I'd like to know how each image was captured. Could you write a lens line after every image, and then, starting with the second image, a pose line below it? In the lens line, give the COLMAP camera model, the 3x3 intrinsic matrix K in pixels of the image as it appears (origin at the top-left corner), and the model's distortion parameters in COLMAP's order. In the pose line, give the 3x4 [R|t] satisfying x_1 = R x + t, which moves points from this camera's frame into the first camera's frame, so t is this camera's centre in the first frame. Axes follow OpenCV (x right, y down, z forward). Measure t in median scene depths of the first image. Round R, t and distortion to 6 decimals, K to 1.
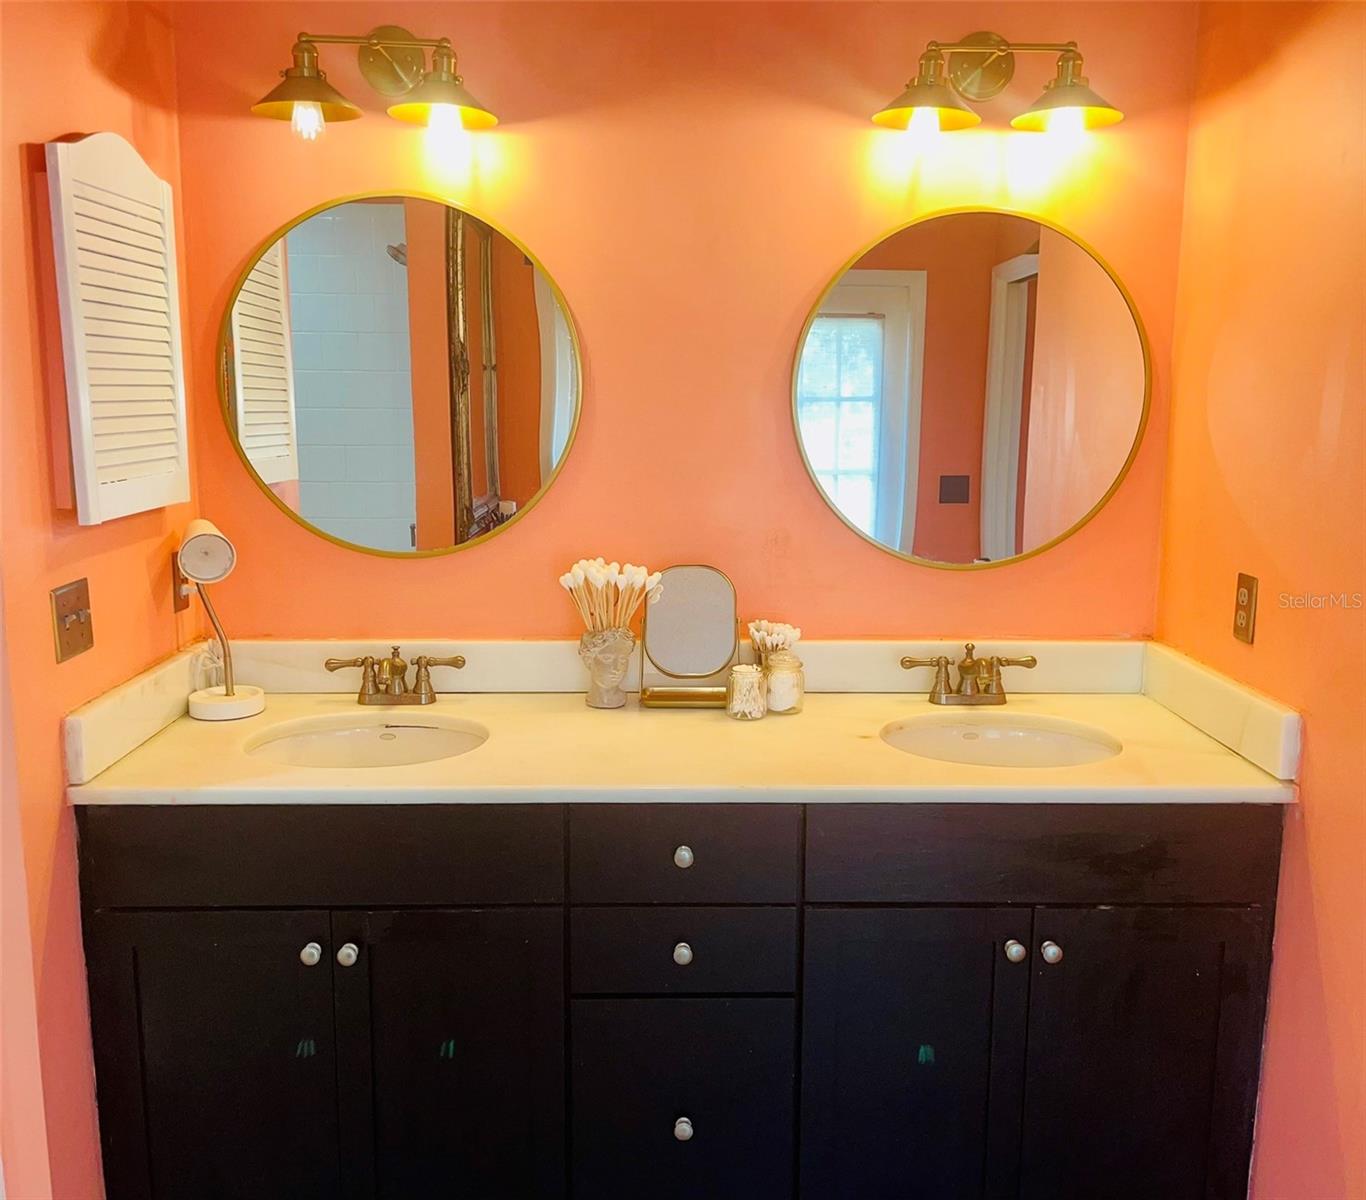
lens RADIAL K [[1214.9, 0, 683.2], [0, 1214.9, 580.1], [0, 0, 1]] dist [0.113430, -0.160743]
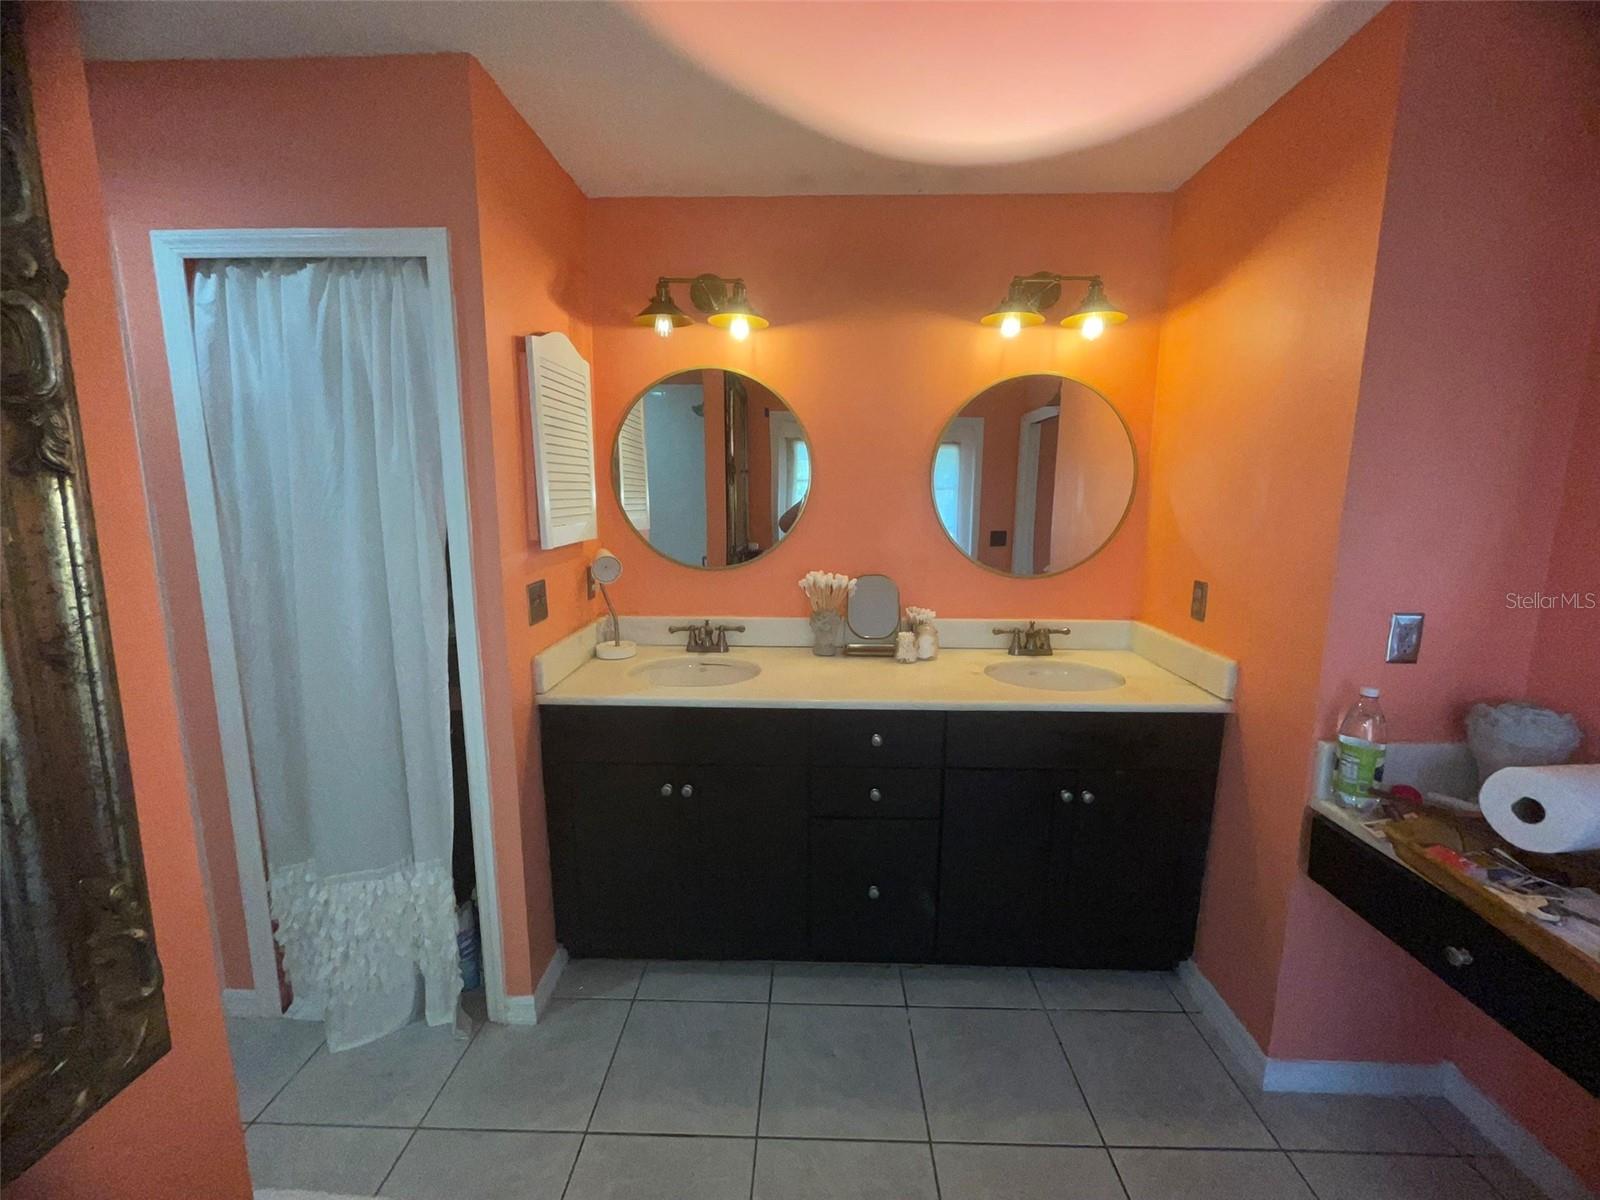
lens RADIAL K [[646.0, 0, 800.7], [0, 646.0, 597.5], [0, 0, 1]] dist [-0.004312, 0.000038]
pose [[0.998857, 0.005656, -0.047466, -0.054471], [-0.005212, 0.999941, 0.009481, 0.012048], [0.047517, -0.009223, 0.998828, 0.064390]]
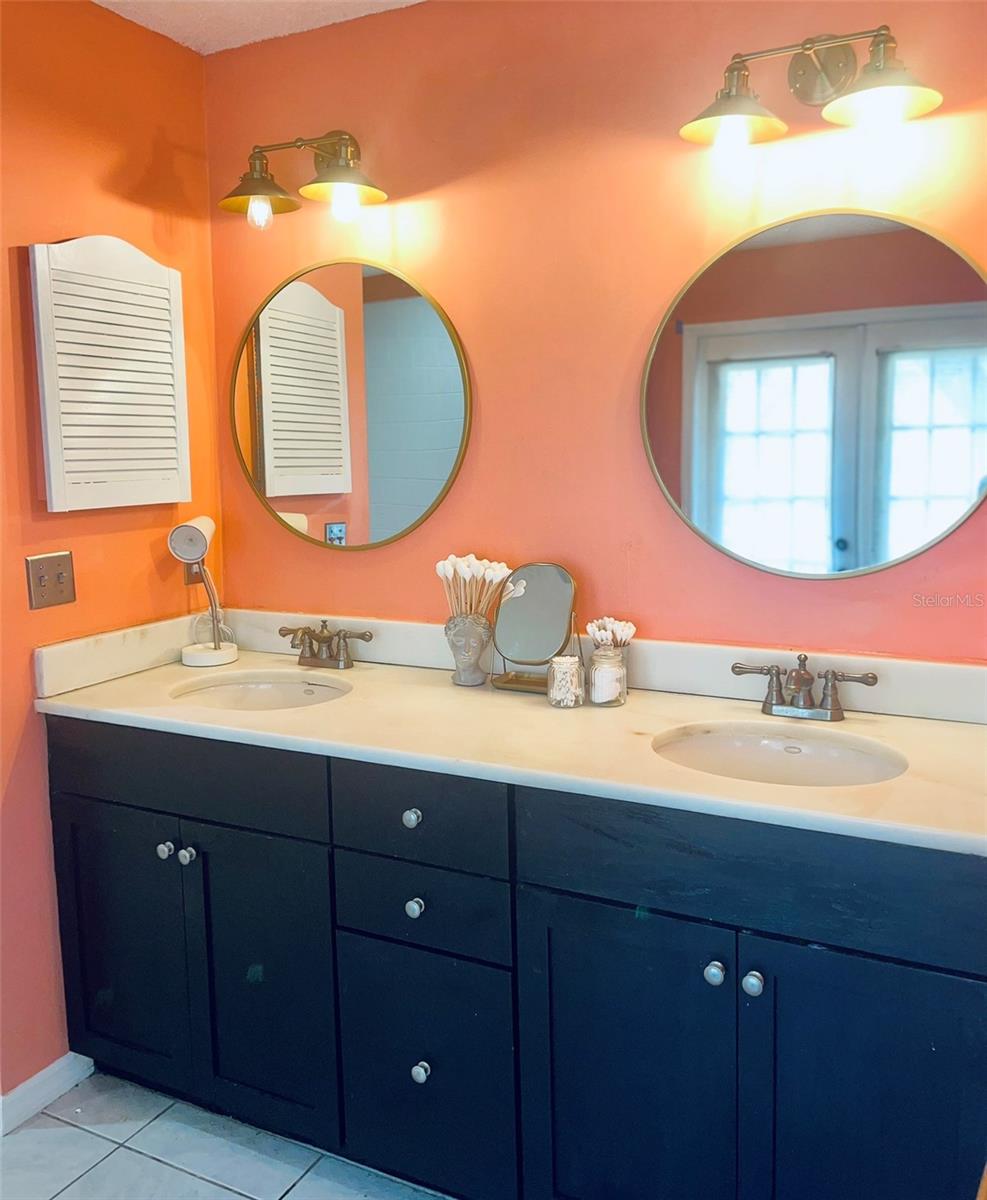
lens RADIAL K [[1003.9, 0, 498.3], [0, 1003.9, 546.6], [0, 0, 1]] dist [0.112081, -0.161481]
pose [[0.880007, 0.026086, -0.474243, 0.411883], [-0.052031, 0.997776, -0.041667, 0.013186], [0.472102, 0.061342, 0.879407, 0.180810]]
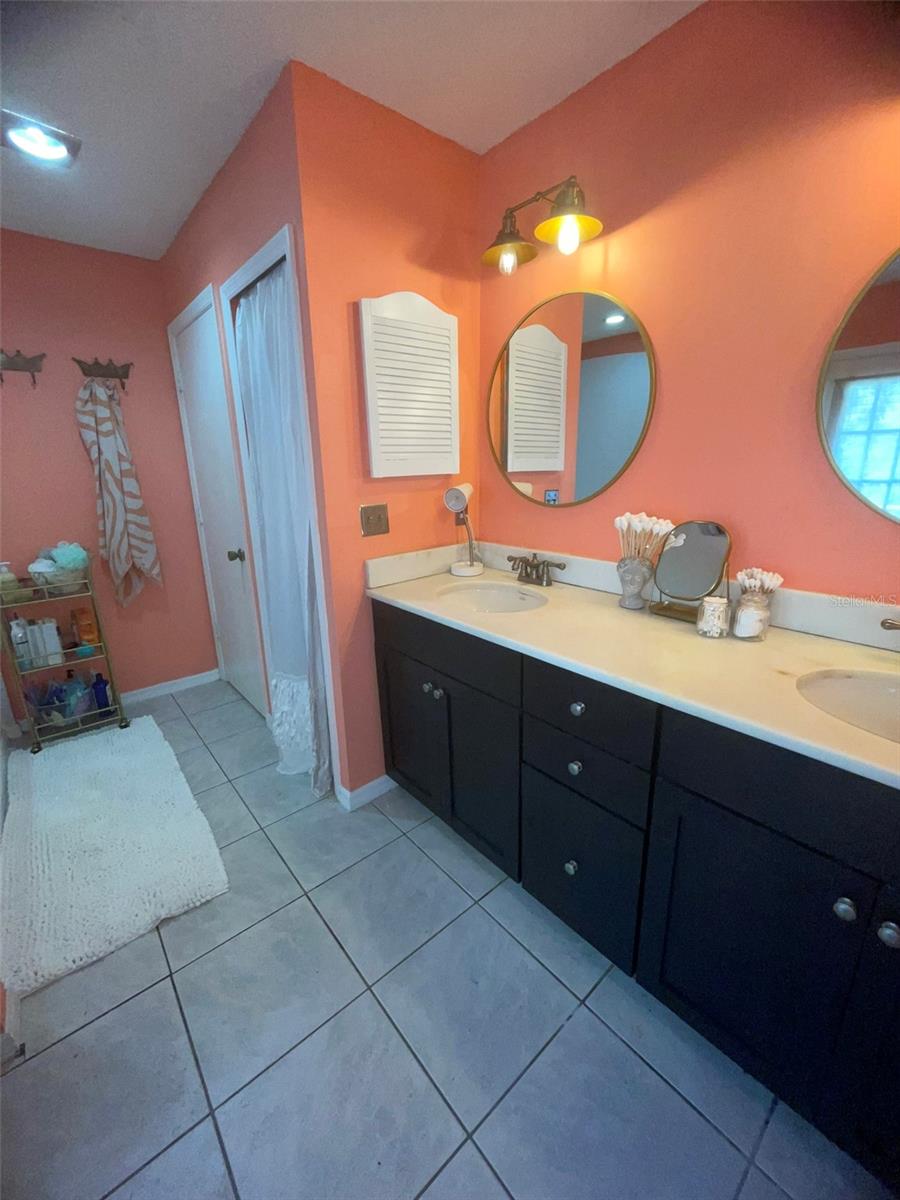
lens RADIAL K [[484.5, 0, 451.7], [0, 484.5, 601.4], [0, 0, 1]] dist [-0.004312, 0.000038]
pose [[0.633740, 0.194872, -0.748598, 0.264783], [-0.093606, 0.979956, 0.175855, 0.007257], [0.767862, -0.041373, 0.639278, 0.424366]]
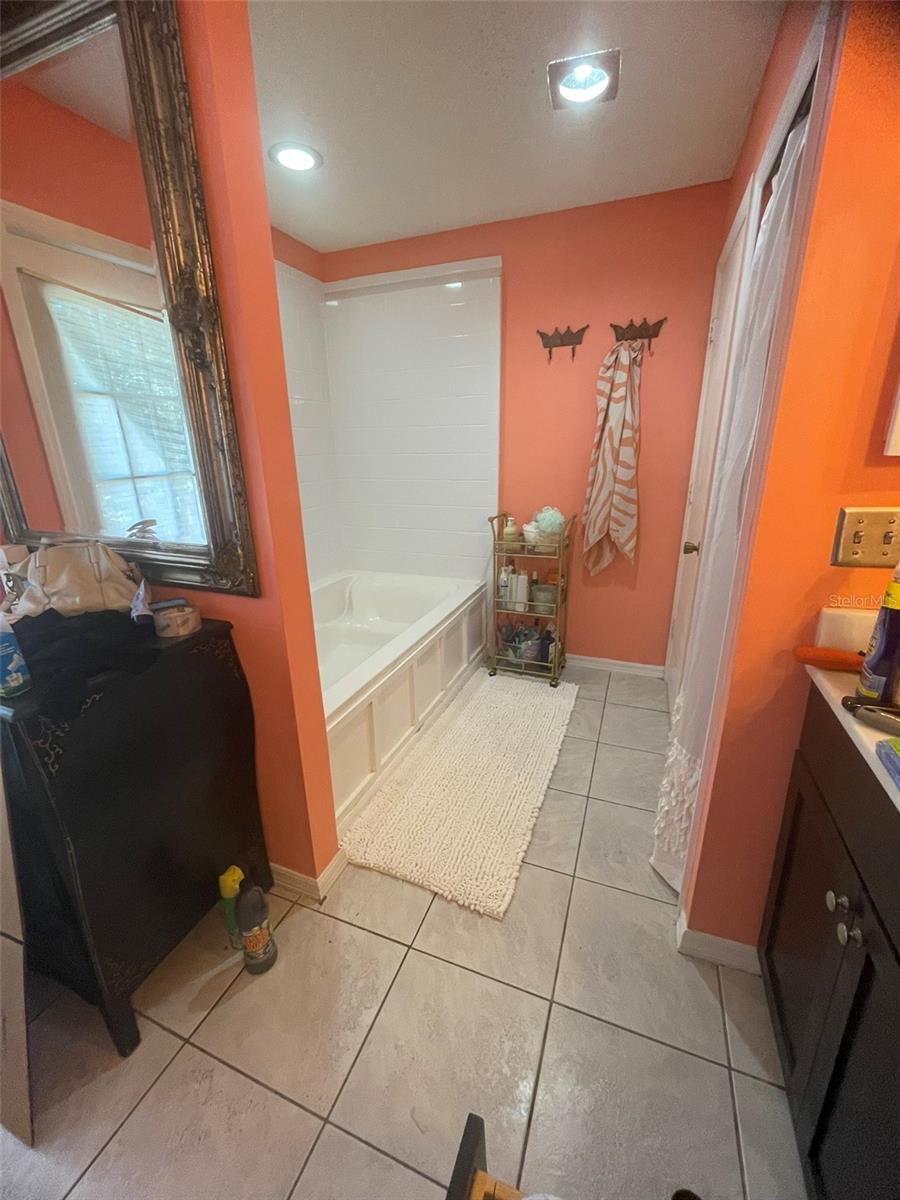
lens RADIAL K [[484.5, 0, 451.7], [0, 484.5, 601.4], [0, 0, 1]] dist [-0.004312, 0.000038]
pose [[-0.386431, 0.287109, -0.876493, 0.074390], [-0.116545, 0.927497, 0.355199, -0.024819], [0.914925, 0.239411, -0.324952, 0.659932]]
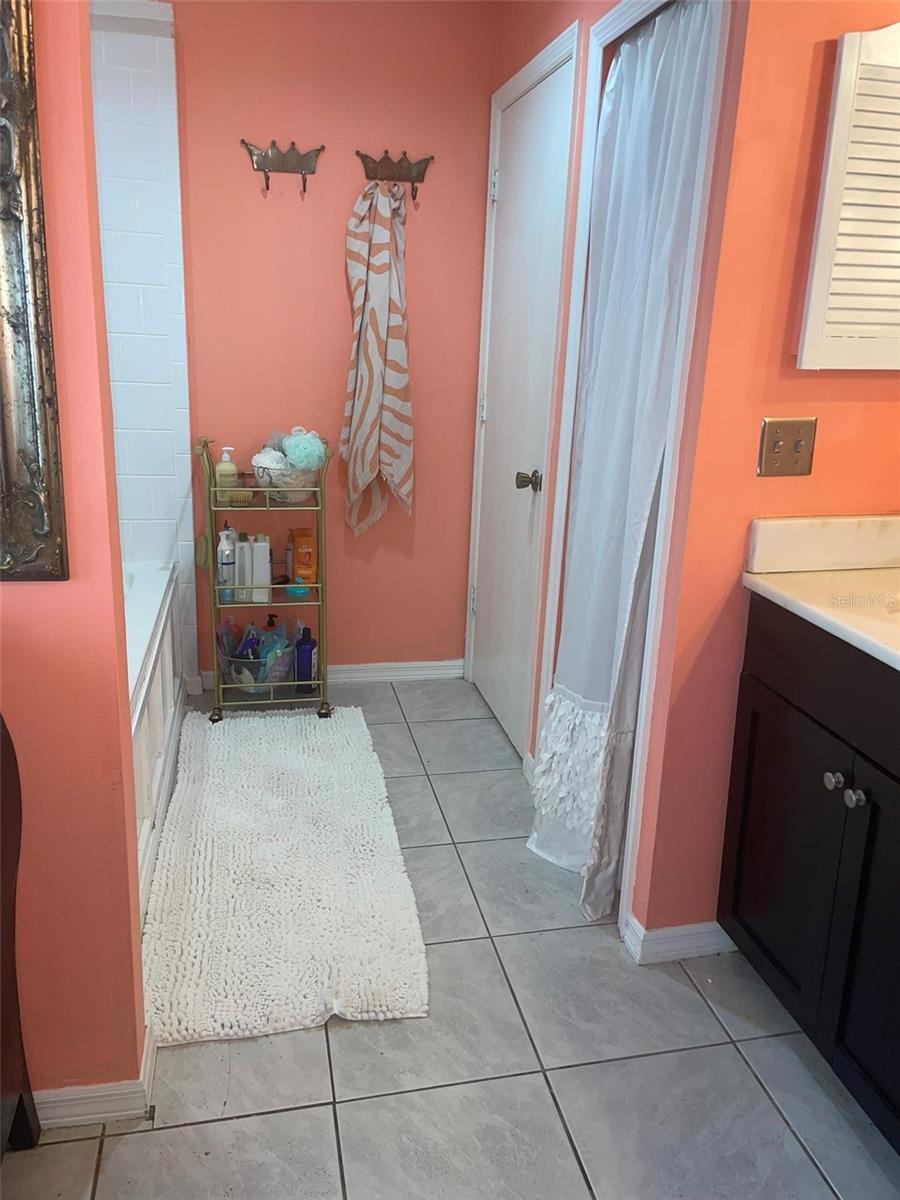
lens RADIAL K [[904.6, 0, 461.3], [0, 904.6, 581.7], [0, 0, 1]] dist [0.112688, -0.149464]
pose [[0.198316, 0.268240, -0.942718, 0.294521], [-0.182068, 0.955164, 0.233481, 0.004212], [0.963079, 0.125336, 0.238263, 0.390997]]
